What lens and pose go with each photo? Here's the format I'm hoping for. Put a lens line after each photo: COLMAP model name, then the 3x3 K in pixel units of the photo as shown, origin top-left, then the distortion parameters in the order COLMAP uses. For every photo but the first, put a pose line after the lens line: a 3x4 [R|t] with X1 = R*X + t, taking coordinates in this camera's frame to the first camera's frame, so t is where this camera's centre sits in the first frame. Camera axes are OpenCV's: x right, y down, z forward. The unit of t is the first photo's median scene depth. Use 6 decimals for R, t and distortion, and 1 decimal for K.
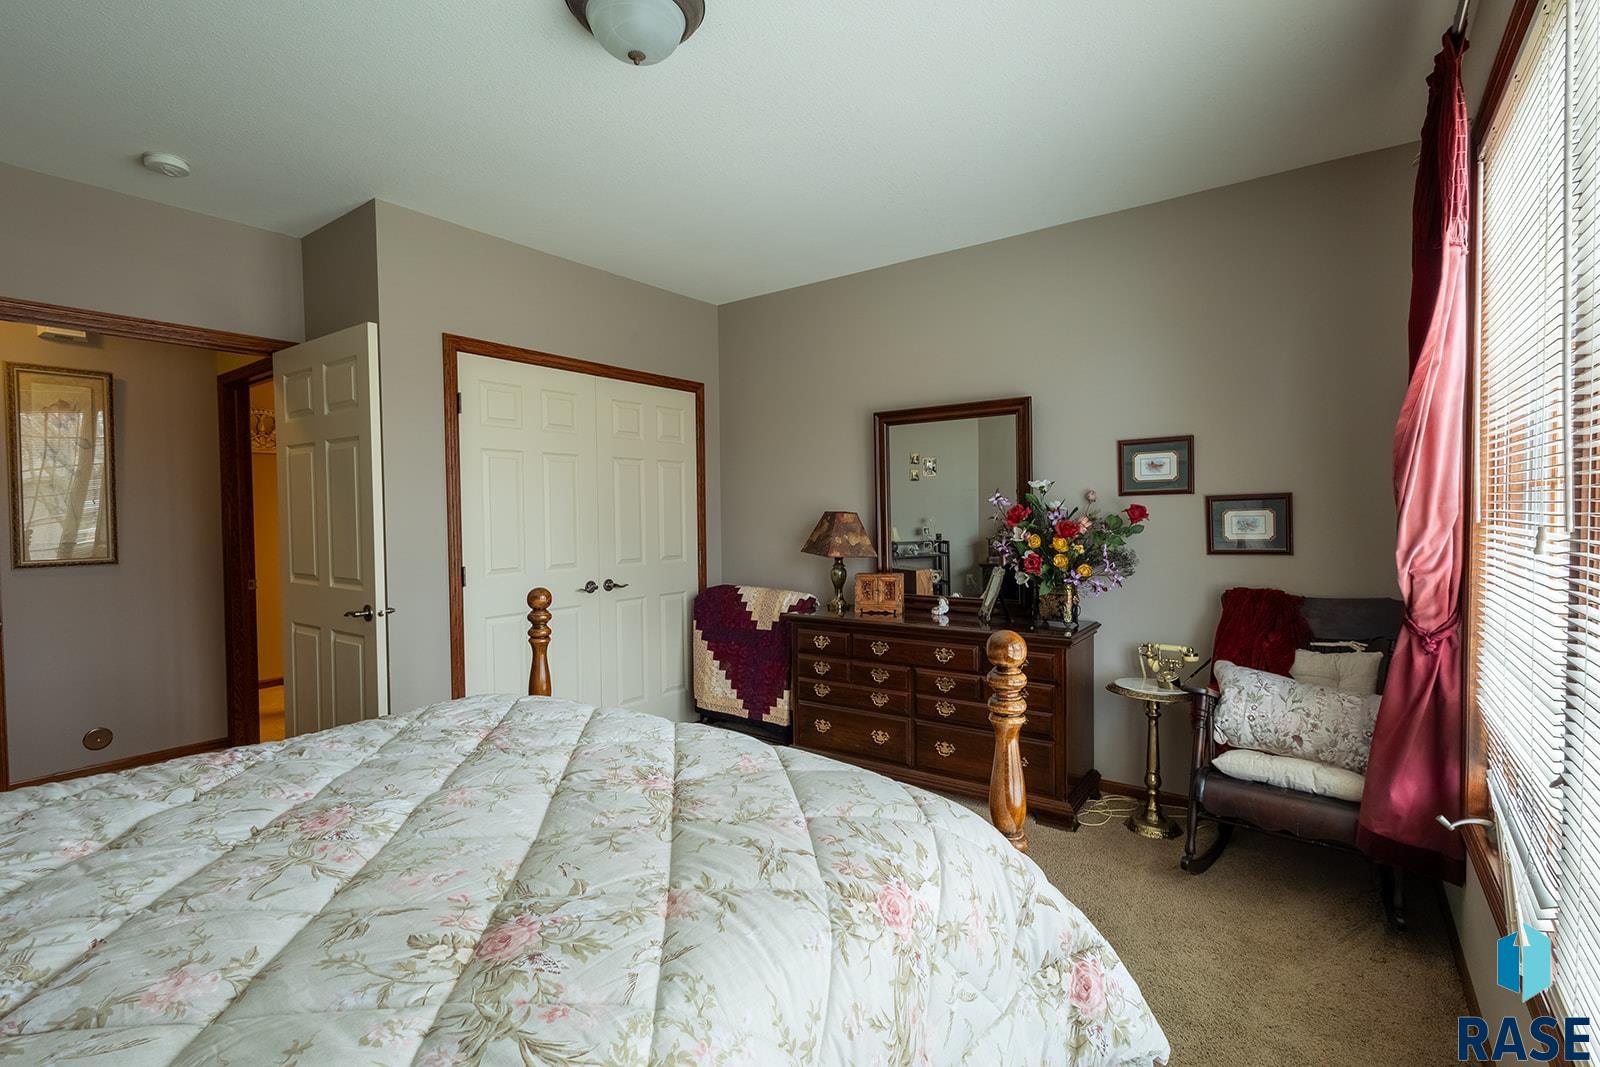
lens RADIAL K [[735.9, 0, 802.6], [0, 735.9, 530.4], [0, 0, 1]] dist [0.008353, -0.002903]
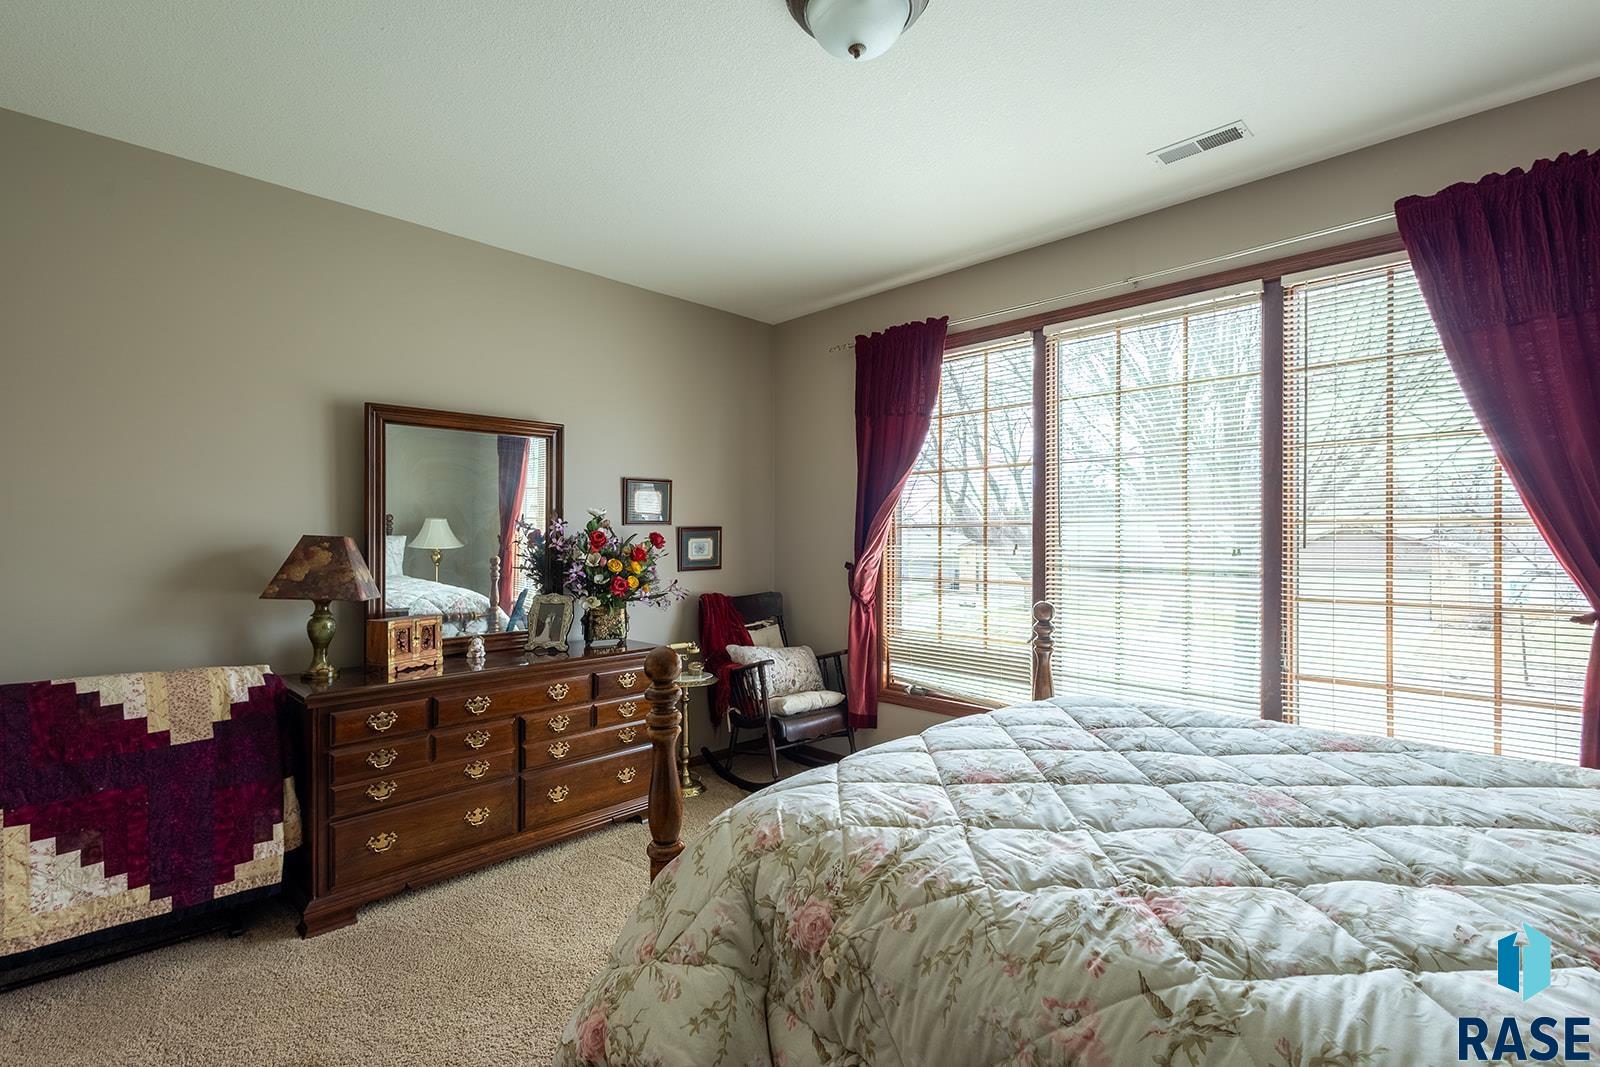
lens RADIAL K [[735.9, 0, 803.2], [0, 735.9, 534.3], [0, 0, 1]] dist [0.008353, -0.002903]
pose [[0.156556, 0.015659, 0.987545, -0.641237], [0.025359, 0.999481, -0.019868, -0.001743], [-0.987344, 0.028154, 0.156077, 0.521226]]
